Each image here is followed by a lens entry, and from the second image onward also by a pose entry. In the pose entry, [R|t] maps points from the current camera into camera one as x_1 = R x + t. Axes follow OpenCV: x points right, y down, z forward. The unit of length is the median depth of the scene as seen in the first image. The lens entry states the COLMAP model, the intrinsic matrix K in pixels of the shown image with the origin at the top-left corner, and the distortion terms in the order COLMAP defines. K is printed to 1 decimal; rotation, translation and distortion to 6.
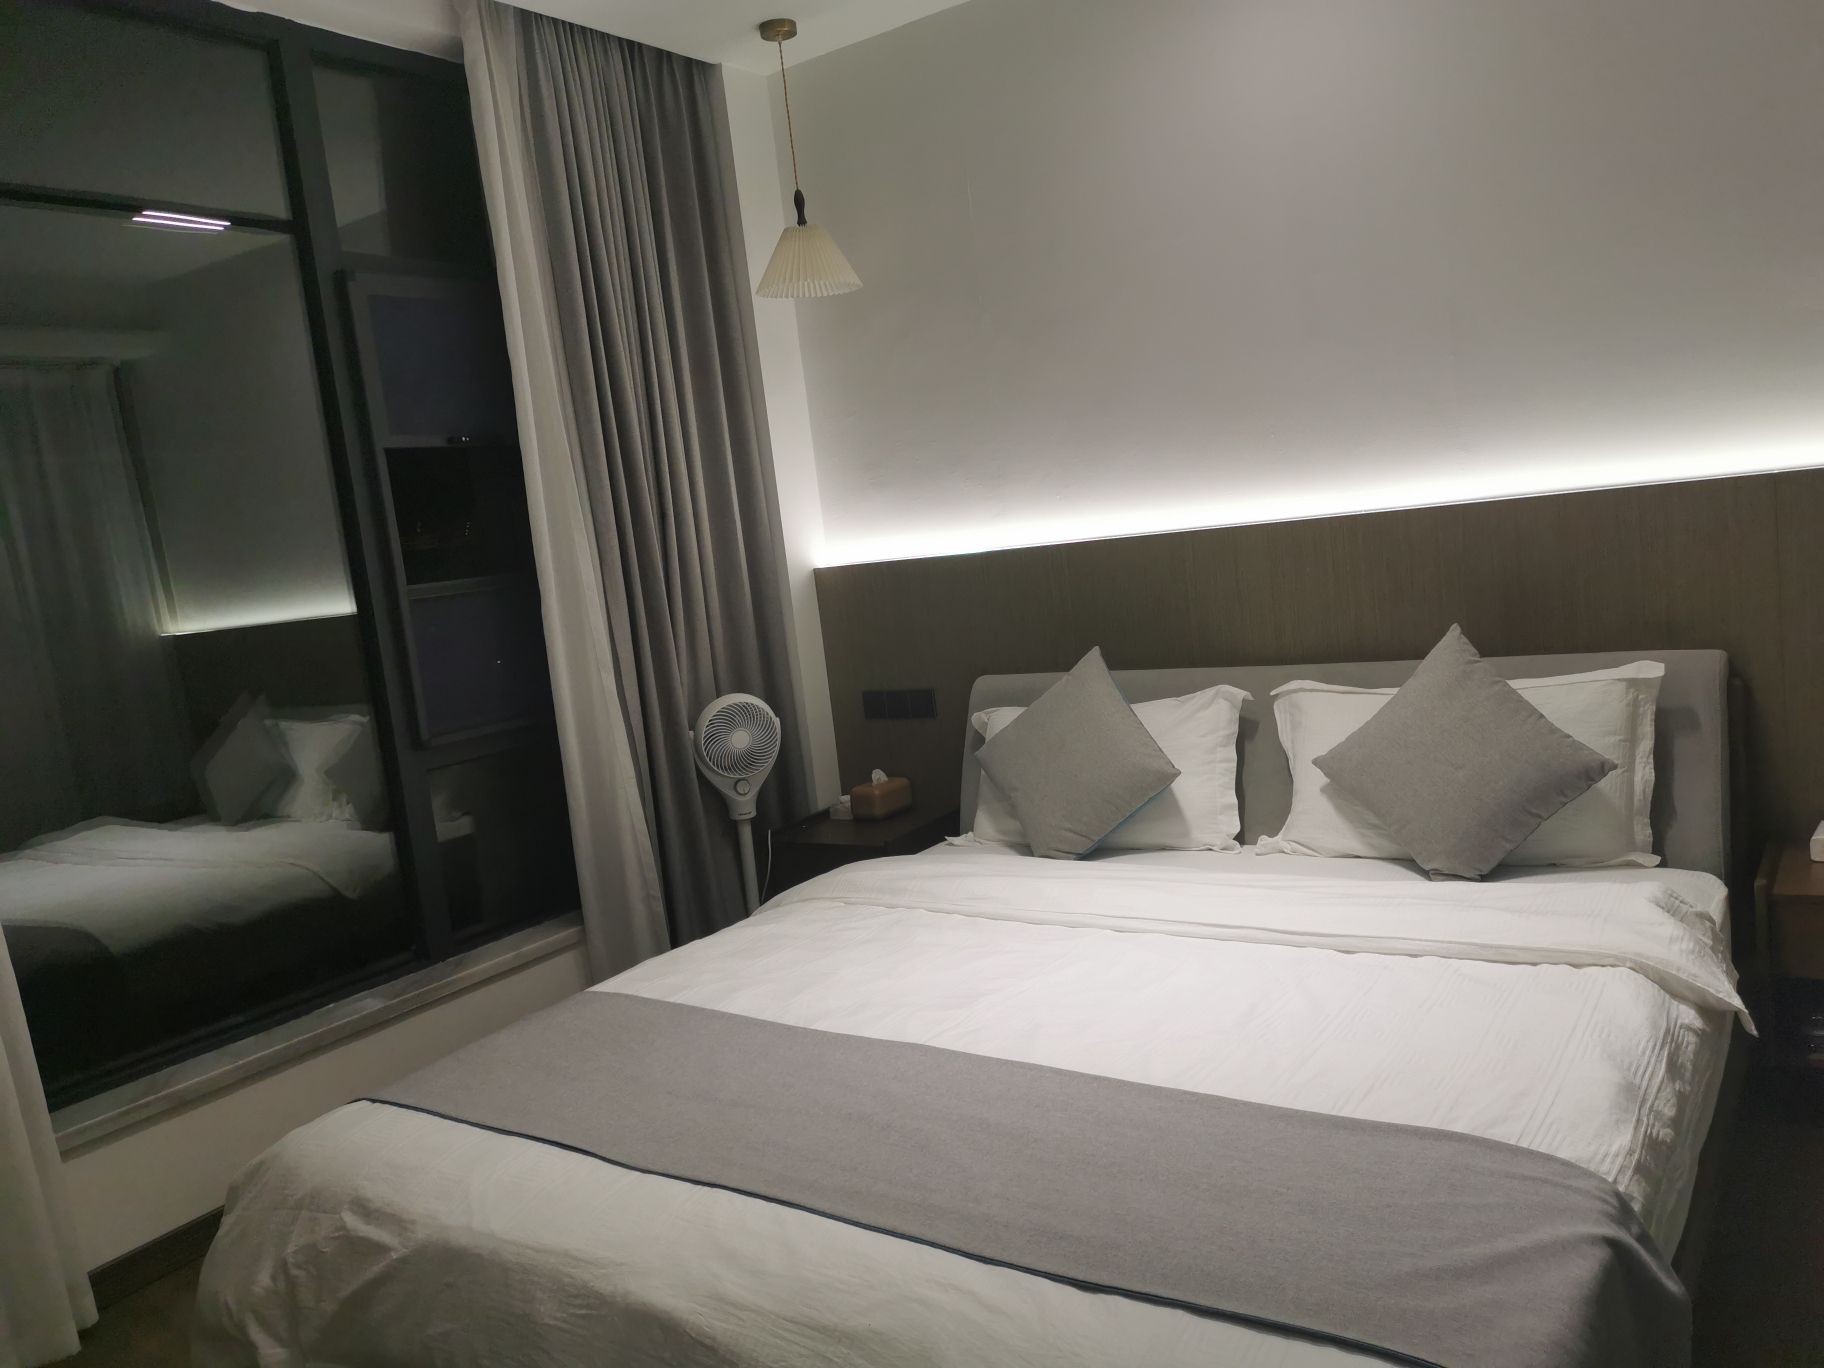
lens RADIAL K [[1382.6, 0, 912.0], [0, 1382.6, 684.0], [0, 0, 1]] dist [0.039138, -0.049113]
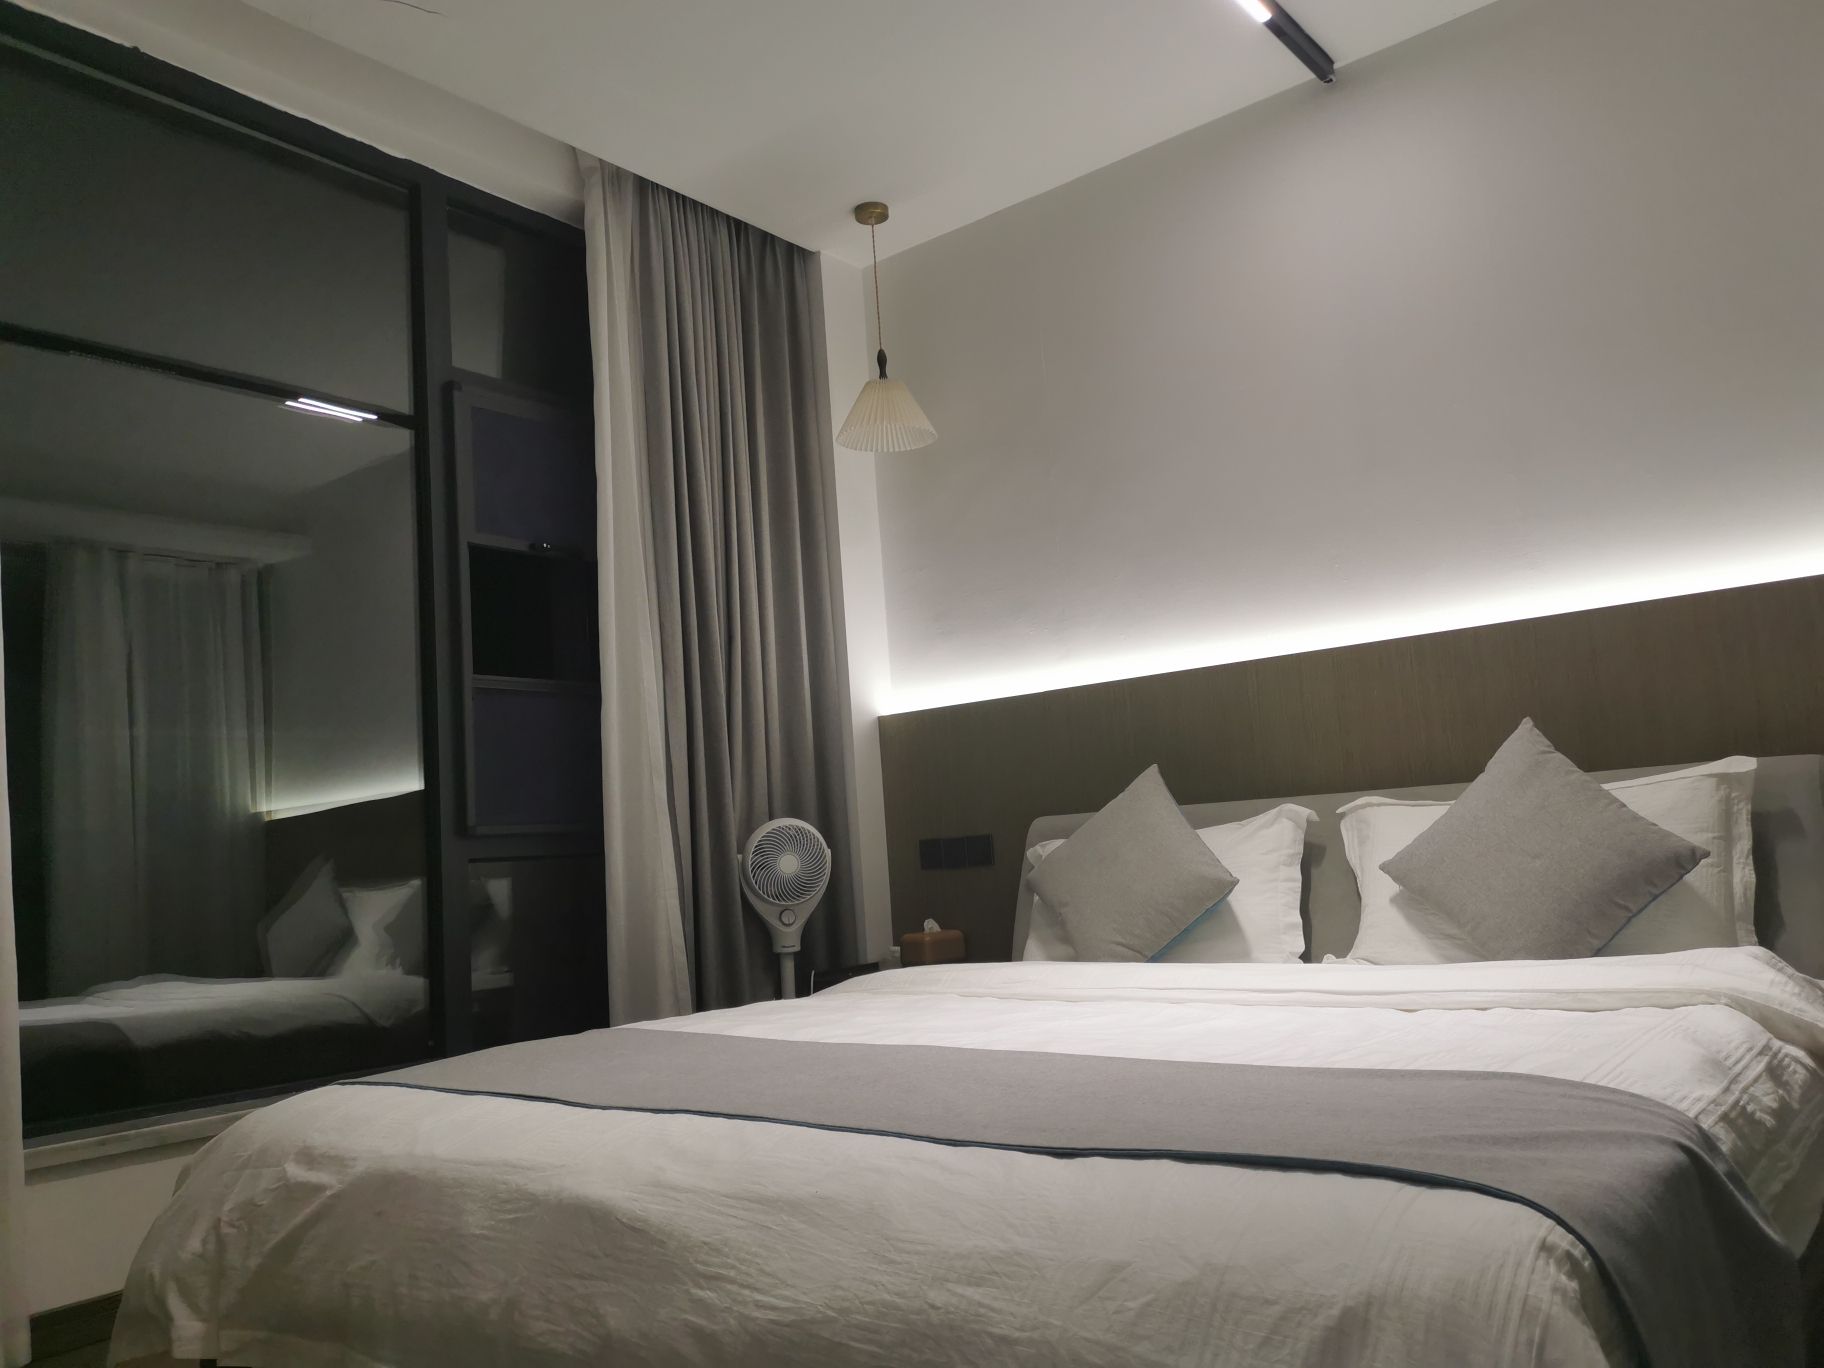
lens RADIAL K [[1382.6, 0, 912.0], [0, 1382.6, 684.0], [0, 0, 1]] dist [0.039138, -0.049113]
pose [[0.996226, 0.037608, -0.078230, 0.037145], [-0.054860, 0.971236, -0.231714, 0.150466], [0.067265, 0.235131, 0.969633, 0.033211]]
